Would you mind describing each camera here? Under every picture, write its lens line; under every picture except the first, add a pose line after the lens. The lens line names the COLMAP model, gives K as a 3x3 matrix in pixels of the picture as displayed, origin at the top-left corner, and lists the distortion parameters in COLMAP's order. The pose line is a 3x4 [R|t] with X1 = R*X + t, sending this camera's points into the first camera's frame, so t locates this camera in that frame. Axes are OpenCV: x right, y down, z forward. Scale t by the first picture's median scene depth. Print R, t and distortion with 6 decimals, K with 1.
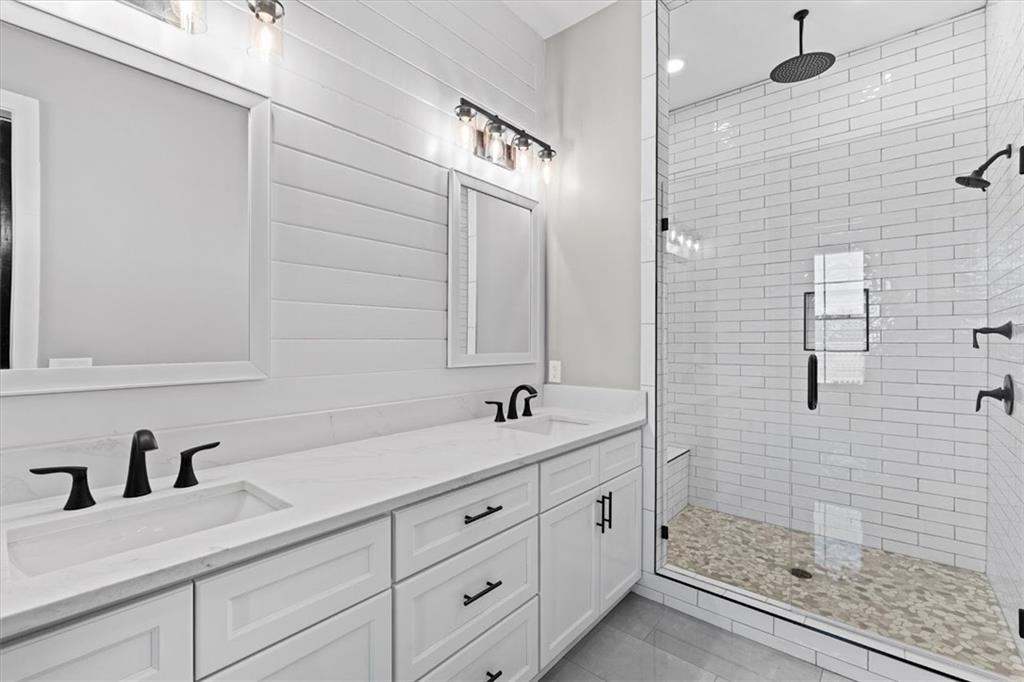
lens RADIAL K [[455.4, 0, 507.2], [0, 455.4, 339.6], [0, 0, 1]] dist [0.003628, -0.000934]
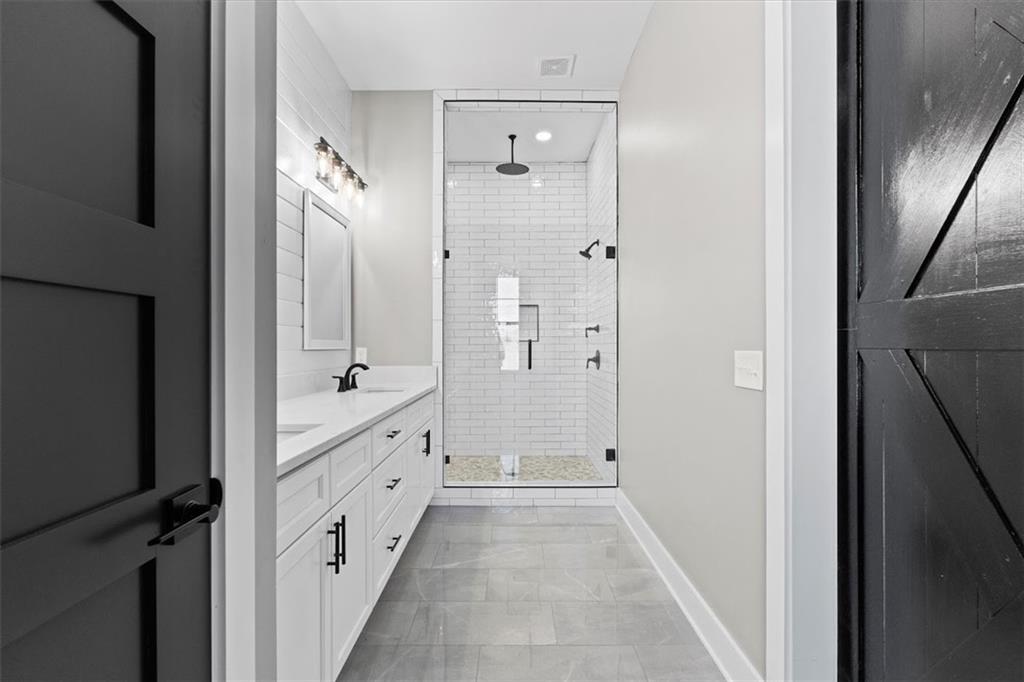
lens RADIAL K [[455.4, 0, 515.4], [0, 455.4, 344.4], [0, 0, 1]] dist [0.003628, -0.000934]
pose [[0.759722, -0.000242, 0.650248, -0.481771], [0.000428, 1.000000, -0.000128, 0.046101], [-0.650248, 0.000375, 0.759722, -0.298065]]
